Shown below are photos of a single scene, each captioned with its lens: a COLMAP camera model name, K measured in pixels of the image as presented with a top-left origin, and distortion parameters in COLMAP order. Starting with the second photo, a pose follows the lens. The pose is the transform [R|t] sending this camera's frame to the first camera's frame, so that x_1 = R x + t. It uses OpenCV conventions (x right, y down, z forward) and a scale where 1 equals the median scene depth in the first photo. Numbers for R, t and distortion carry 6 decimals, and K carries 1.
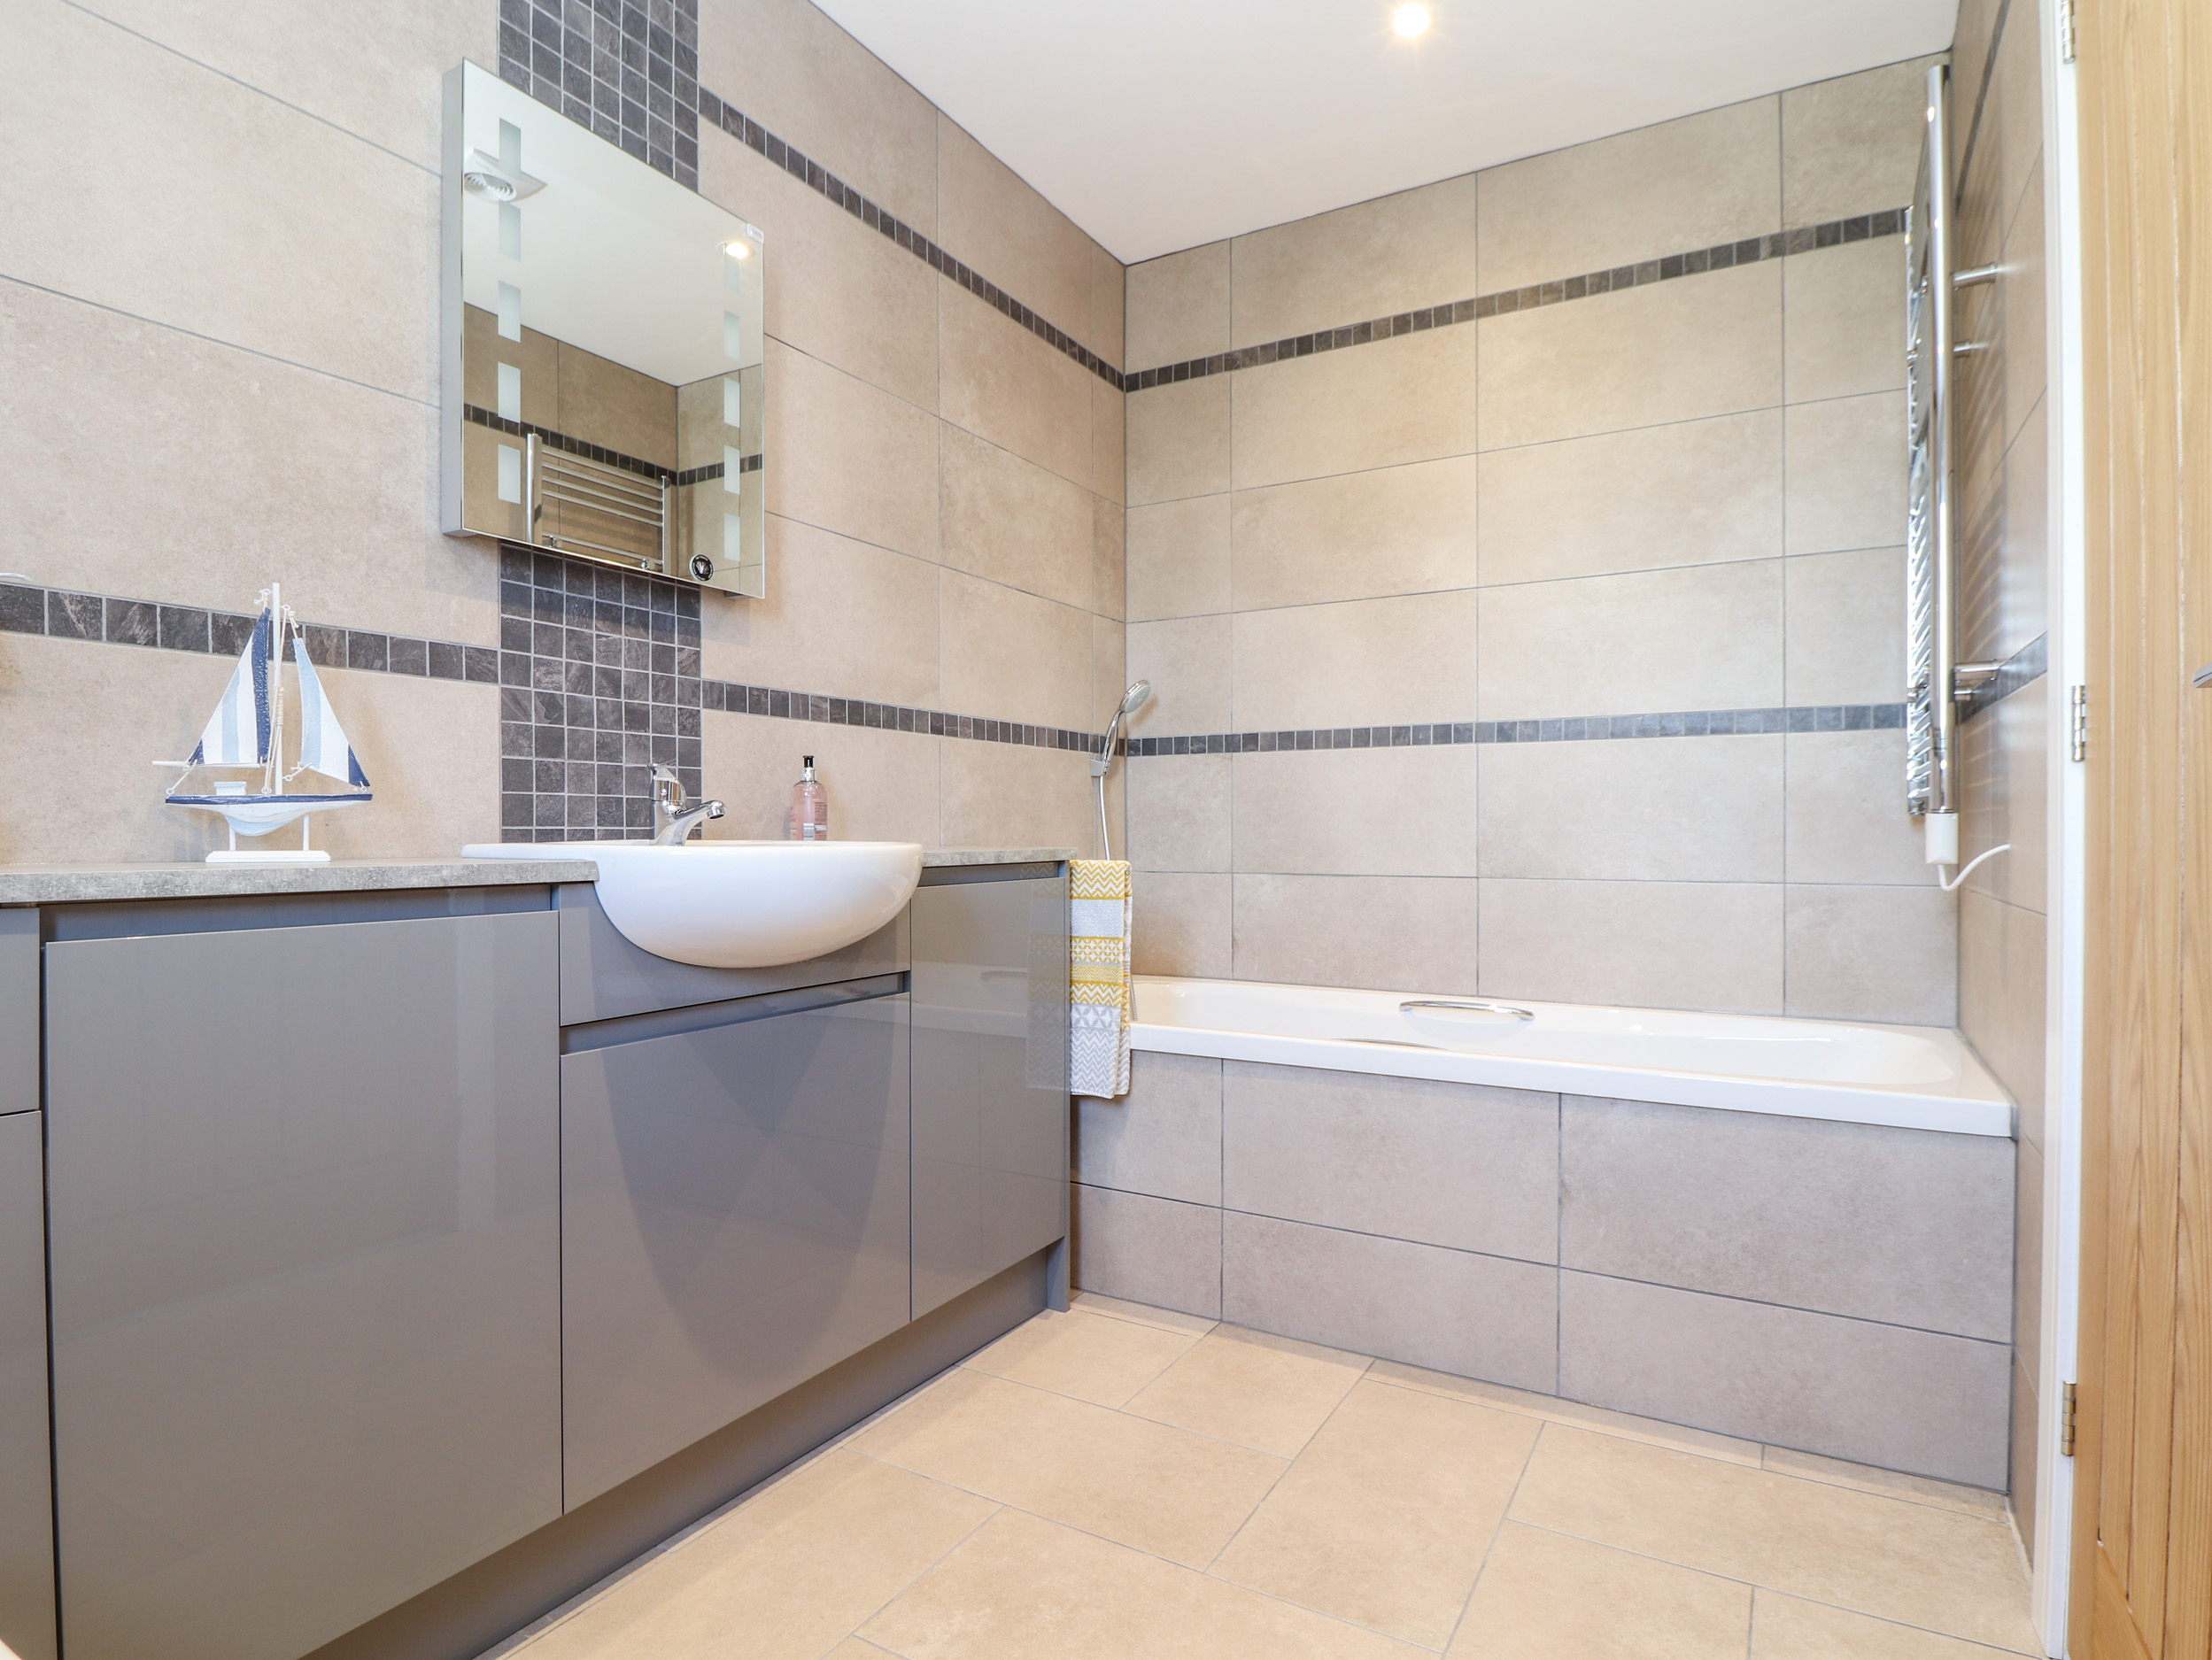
lens RADIAL K [[1180.0, 0, 1150.3], [0, 1180.0, 839.4], [0, 0, 1]] dist [0.002995, -0.013399]
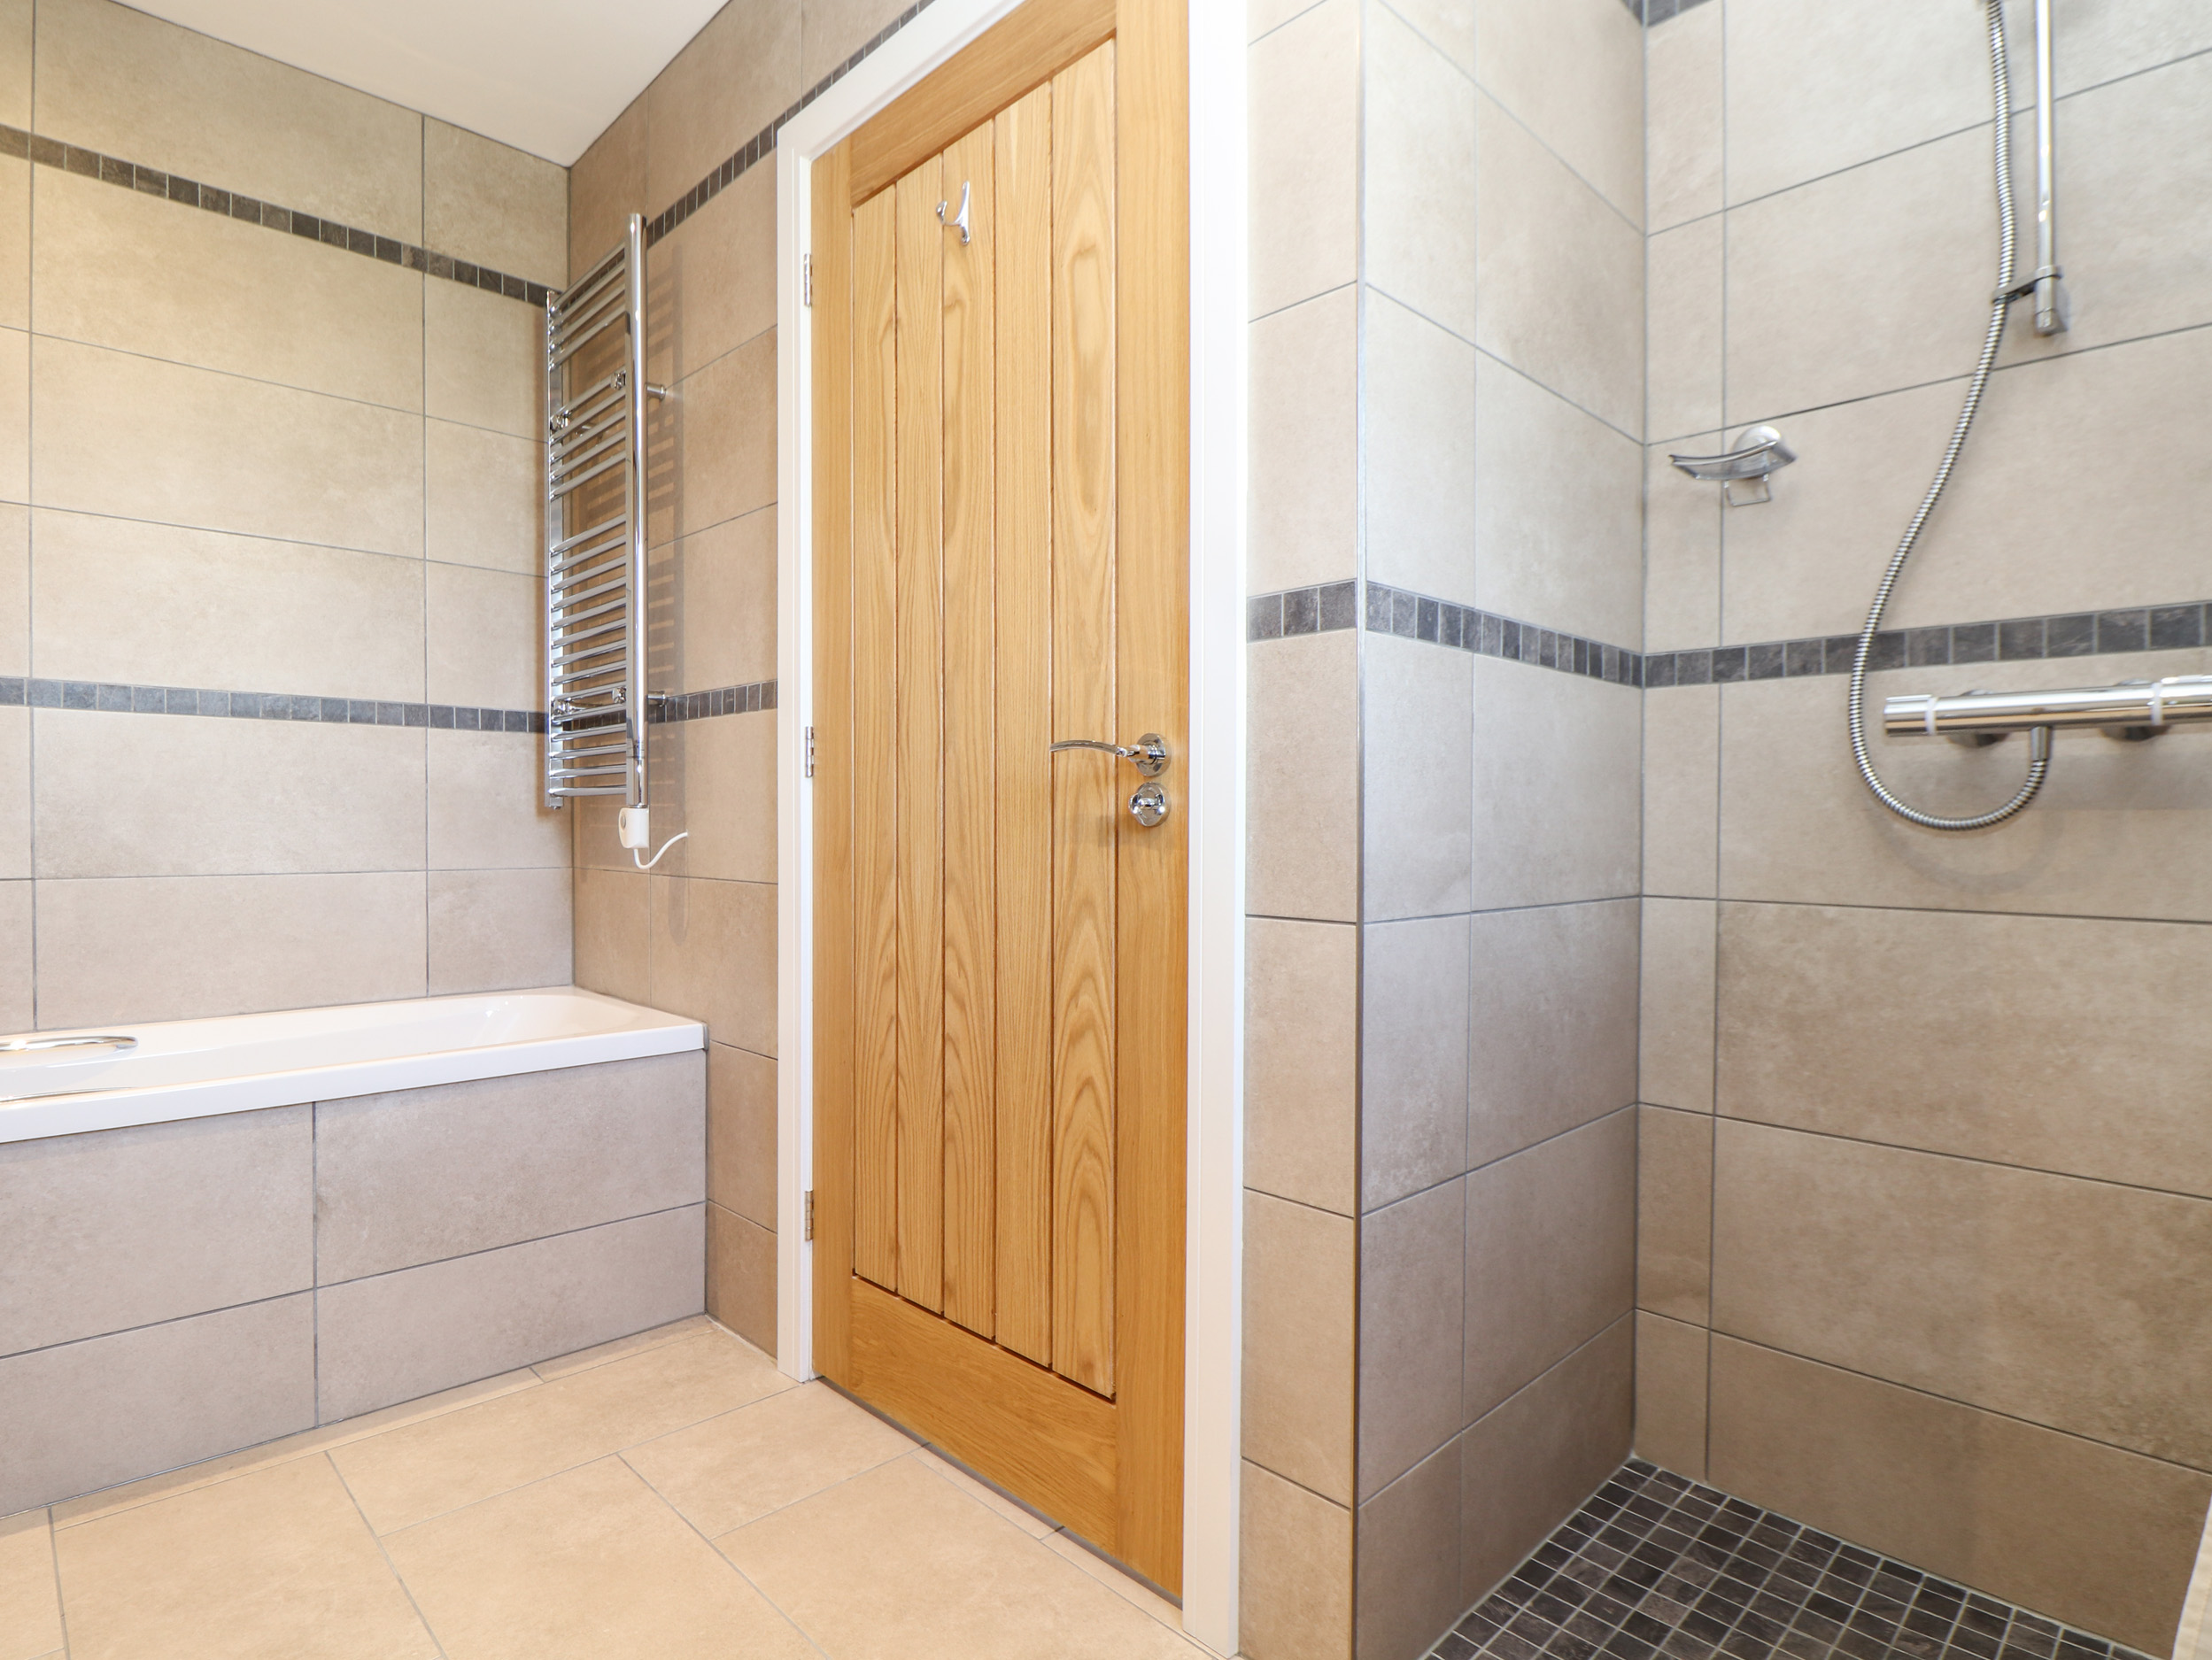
lens RADIAL K [[1180.0, 0, 1150.3], [0, 1180.0, 839.4], [0, 0, 1]] dist [0.002995, -0.013399]
pose [[0.270621, -0.009689, 0.962637, -0.364555], [0.001737, 0.999953, 0.009576, 0.000298], [-0.962684, -0.000920, 0.270625, 0.114668]]
